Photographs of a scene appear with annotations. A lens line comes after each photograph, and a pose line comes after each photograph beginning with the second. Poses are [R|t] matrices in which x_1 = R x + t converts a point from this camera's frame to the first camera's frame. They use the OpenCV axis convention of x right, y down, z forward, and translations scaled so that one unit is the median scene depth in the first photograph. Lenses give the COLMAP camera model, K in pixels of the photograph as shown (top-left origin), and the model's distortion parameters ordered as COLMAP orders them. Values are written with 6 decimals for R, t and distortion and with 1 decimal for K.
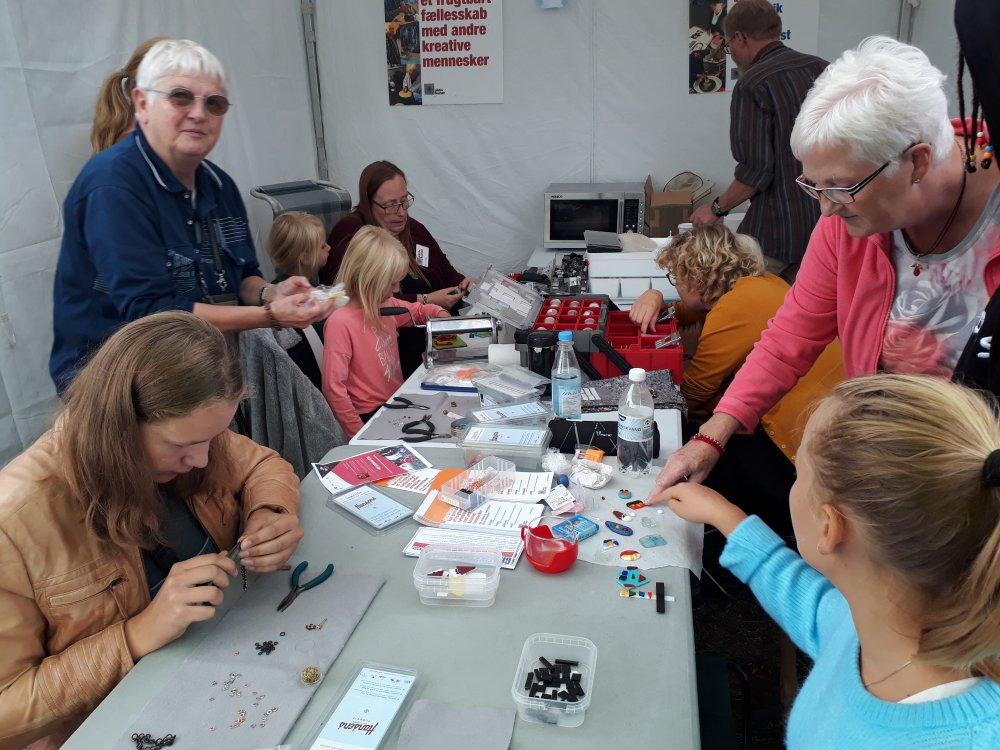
lens RADIAL K [[819.0, 0, 493.3], [0, 819.0, 434.6], [0, 0, 1]] dist [0.005014, -0.038600]
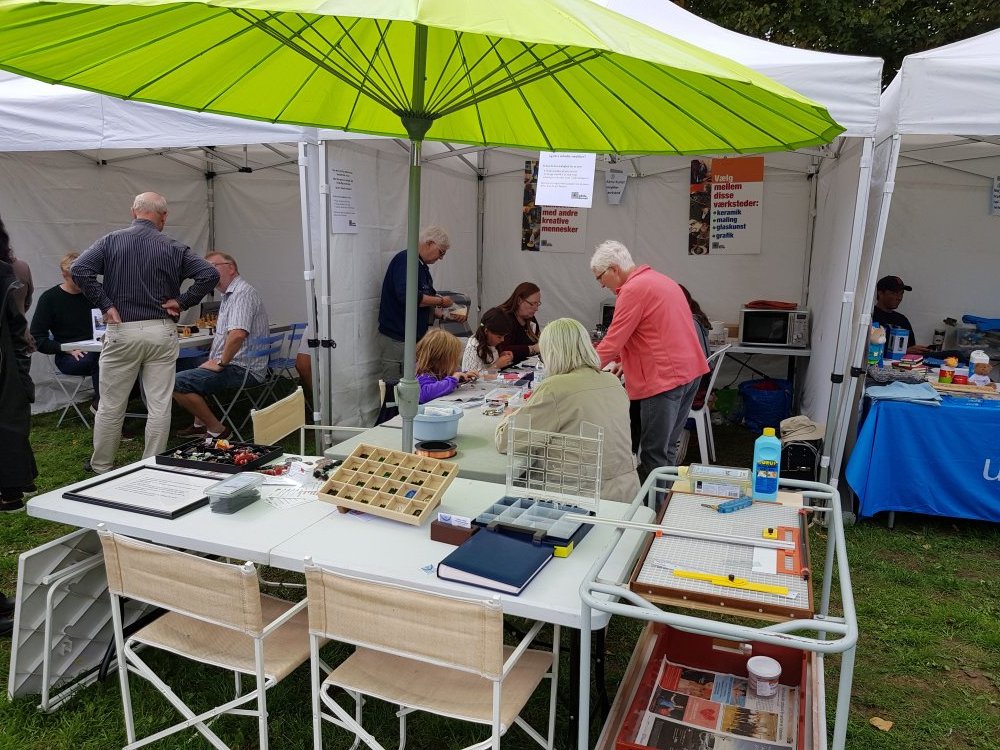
lens RADIAL K [[752.8, 0, 533.2], [0, 752.8, 431.1], [0, 0, 1]] dist [0.003819, 0.001498]
pose [[0.993574, 0.080783, -0.079280, 0.105153], [-0.091086, 0.986463, -0.136360, 0.357088], [0.067191, 0.142705, 0.987482, -0.963770]]
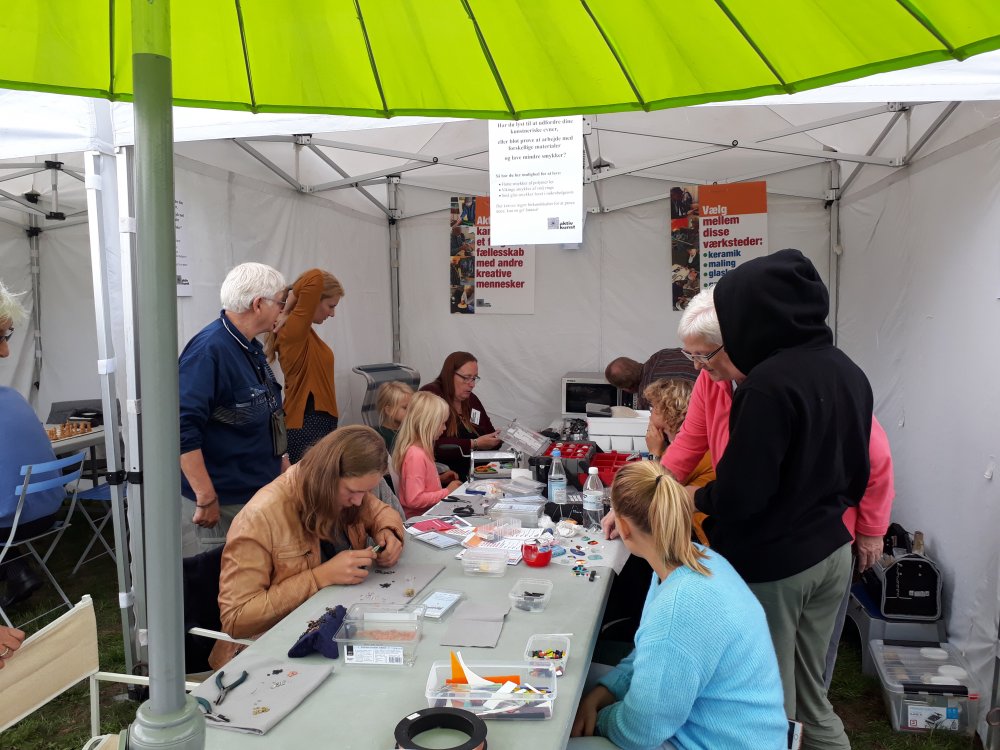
lens RADIAL K [[819.0, 0, 488.6], [0, 819.0, 443.0], [0, 0, 1]] dist [0.005014, -0.038600]
pose [[0.997929, 0.032451, -0.055547, 0.031326], [-0.043708, 0.975569, -0.215301, 0.159647], [0.047204, 0.217283, 0.974967, -0.452174]]
